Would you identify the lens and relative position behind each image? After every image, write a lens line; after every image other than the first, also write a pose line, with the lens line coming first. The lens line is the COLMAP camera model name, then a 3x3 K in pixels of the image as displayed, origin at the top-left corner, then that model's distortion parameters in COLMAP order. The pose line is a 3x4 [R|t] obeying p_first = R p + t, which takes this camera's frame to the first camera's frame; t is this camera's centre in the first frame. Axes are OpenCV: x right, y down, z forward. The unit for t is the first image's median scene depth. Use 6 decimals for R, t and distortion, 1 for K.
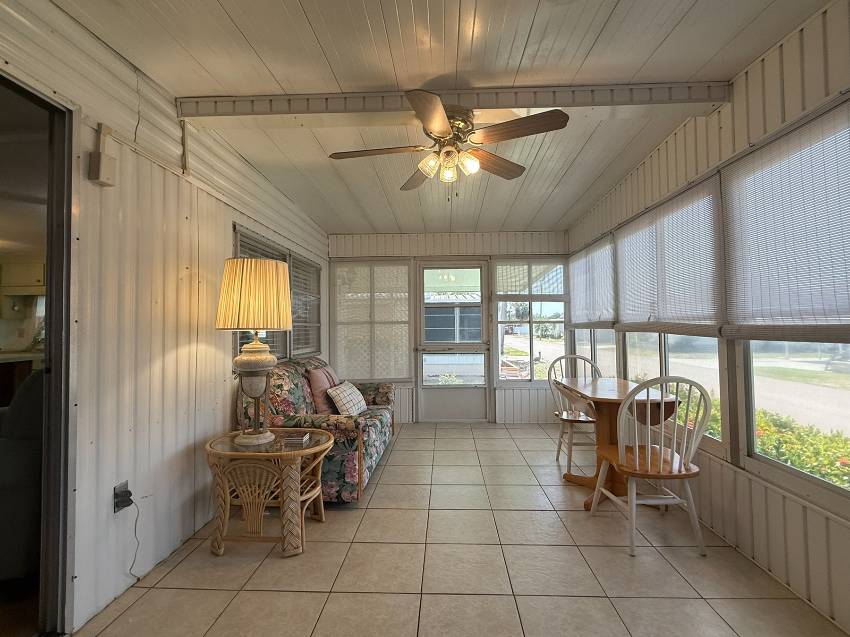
lens RADIAL K [[379.0, 0, 426.5], [0, 379.0, 316.7], [0, 0, 1]] dist [0.003256, 0.000776]
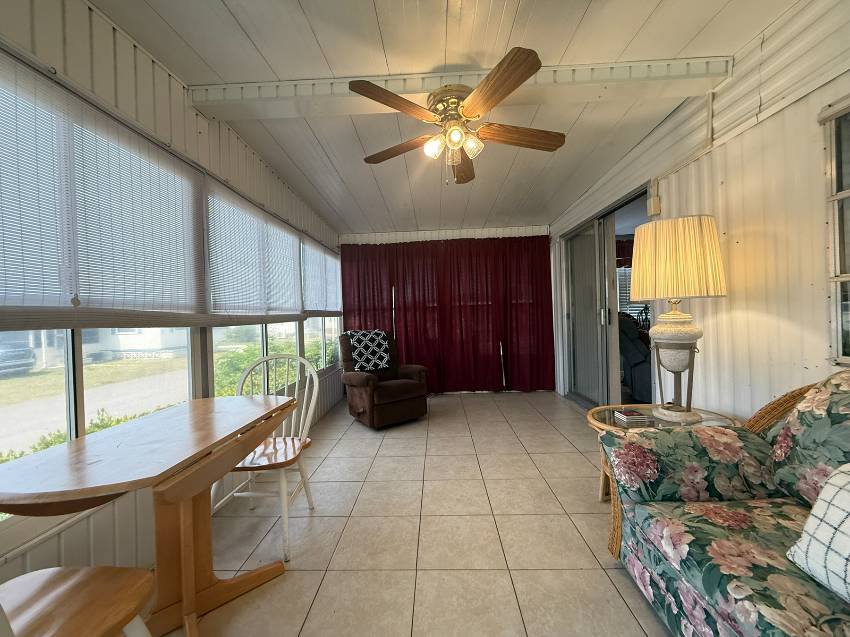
lens RADIAL K [[379.0, 0, 424.4], [0, 379.0, 316.7], [0, 0, 1]] dist [0.003256, 0.000776]
pose [[-0.998974, 0.043245, -0.013431, 0.169736], [0.043602, 0.998669, -0.027543, 0.080192], [0.012222, -0.028100, -0.999530, 1.988777]]
